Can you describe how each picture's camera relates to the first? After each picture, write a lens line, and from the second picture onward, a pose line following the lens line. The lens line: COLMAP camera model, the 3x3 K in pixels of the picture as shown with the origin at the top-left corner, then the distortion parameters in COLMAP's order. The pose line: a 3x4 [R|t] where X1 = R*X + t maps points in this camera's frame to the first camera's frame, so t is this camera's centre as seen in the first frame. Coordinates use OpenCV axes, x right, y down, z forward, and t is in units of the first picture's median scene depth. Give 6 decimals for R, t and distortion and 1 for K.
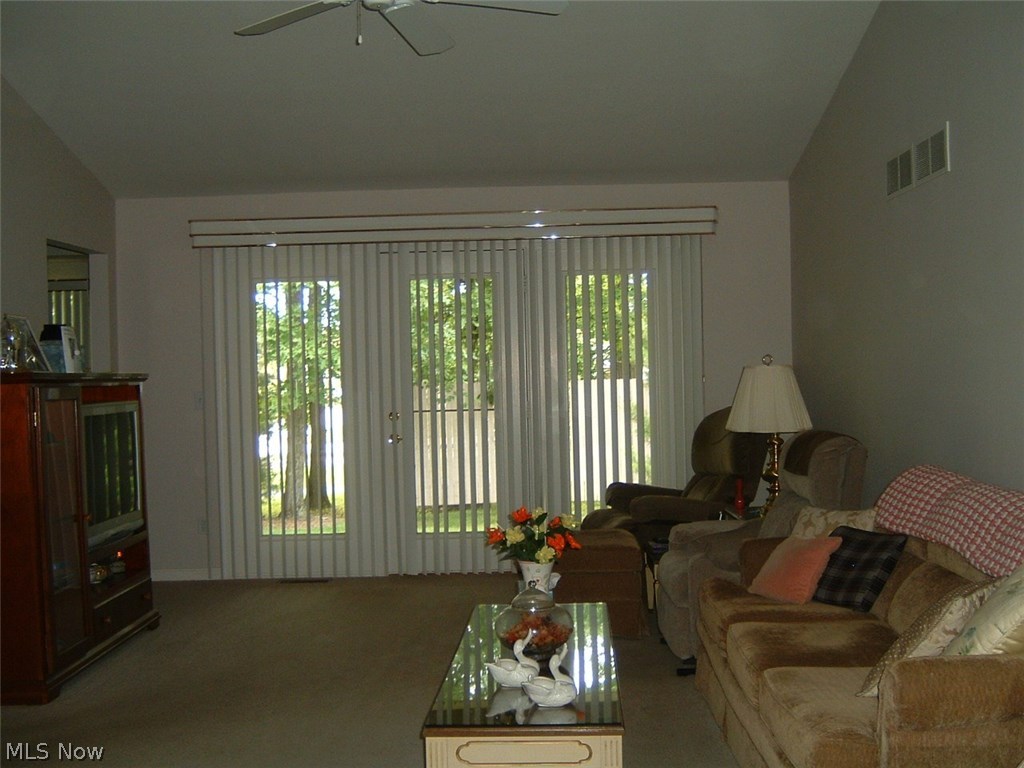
lens RADIAL K [[1150.4, 0, 517.6], [0, 1150.4, 379.4], [0, 0, 1]] dist [-0.121367, 0.121054]
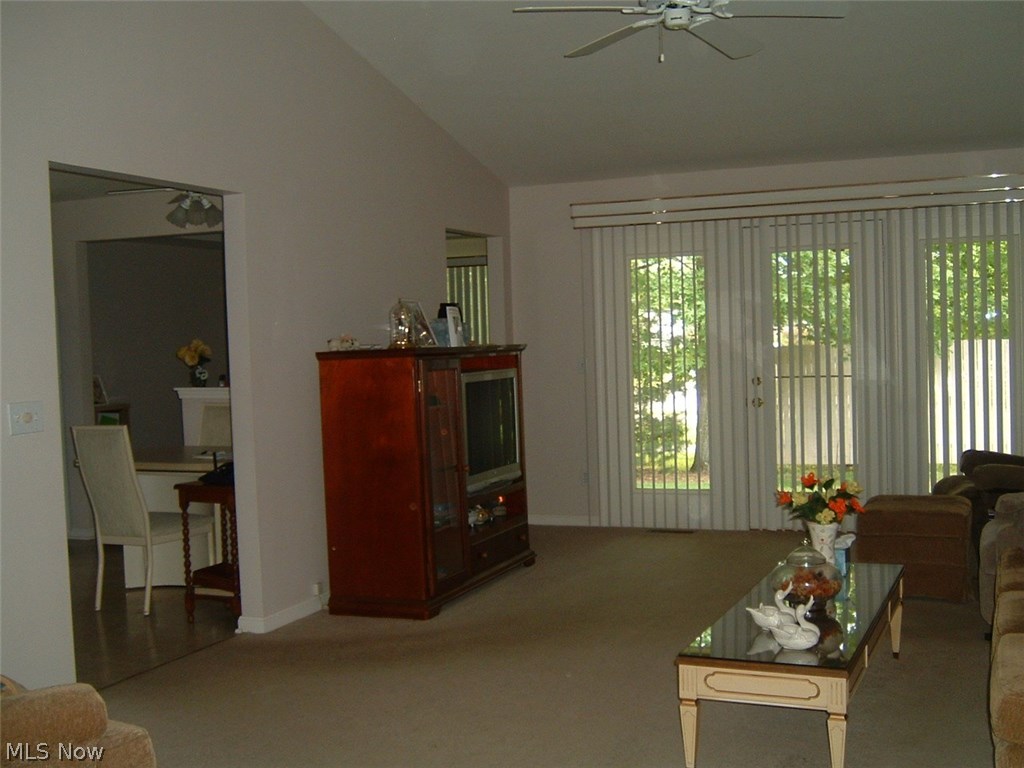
lens RADIAL K [[1150.4, 0, 517.6], [0, 1150.4, 379.4], [0, 0, 1]] dist [-0.121367, 0.121054]
pose [[0.926080, 0.009189, -0.377215, 0.106328], [0.006469, 0.999170, 0.040223, -0.016580], [0.377272, -0.039690, 0.925252, -0.079075]]
